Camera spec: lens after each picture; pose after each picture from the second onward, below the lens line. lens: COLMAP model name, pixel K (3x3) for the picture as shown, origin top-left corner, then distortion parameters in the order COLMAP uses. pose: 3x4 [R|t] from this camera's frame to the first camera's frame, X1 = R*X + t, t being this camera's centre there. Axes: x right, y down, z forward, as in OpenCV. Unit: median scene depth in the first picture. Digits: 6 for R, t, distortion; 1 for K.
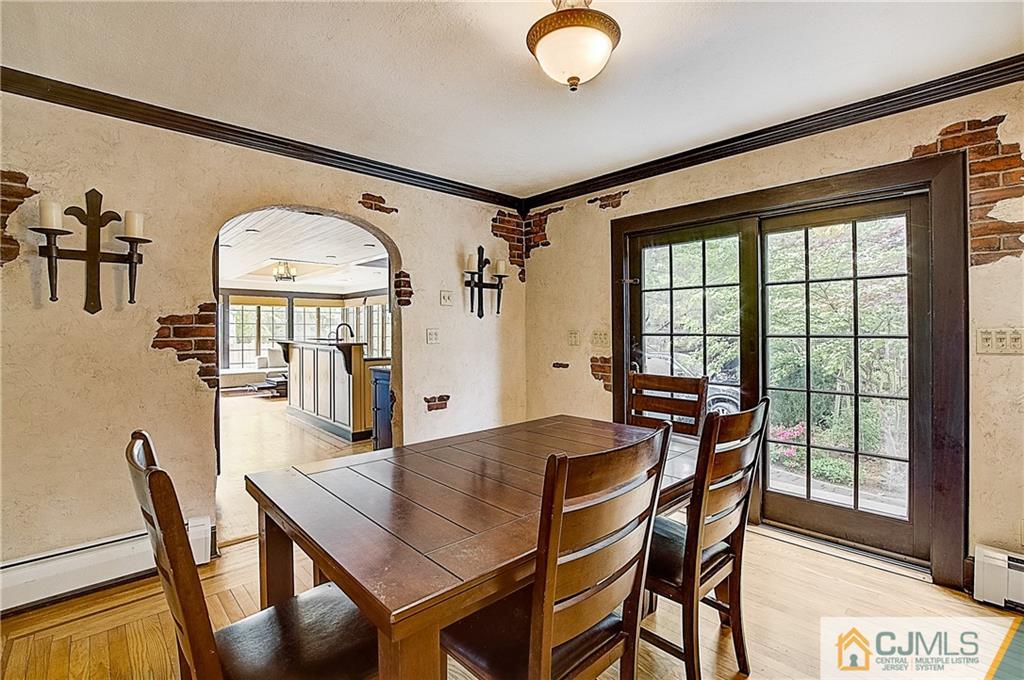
lens RADIAL K [[461.8, 0, 497.2], [0, 461.8, 335.3], [0, 0, 1]] dist [-0.034482, 0.005299]
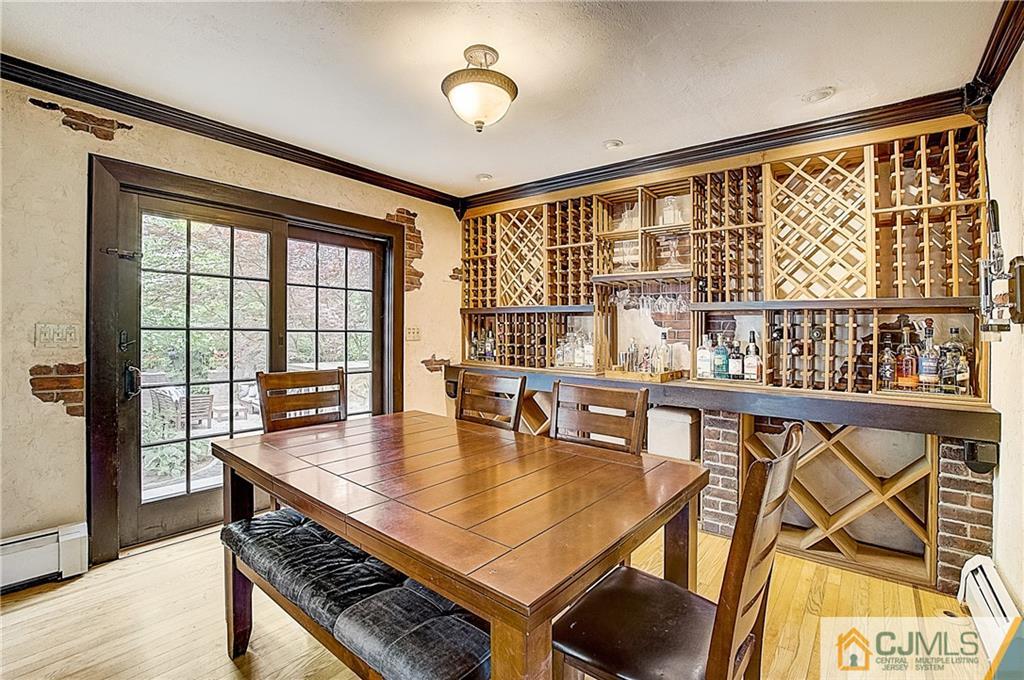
lens RADIAL K [[461.8, 0, 514.8], [0, 461.8, 336.0], [0, 0, 1]] dist [-0.034482, 0.005299]
pose [[-0.167061, -0.020970, 0.985723, -0.480138], [-0.009698, 0.999760, 0.019625, -0.009295], [-0.985899, -0.006281, -0.167225, 0.502973]]
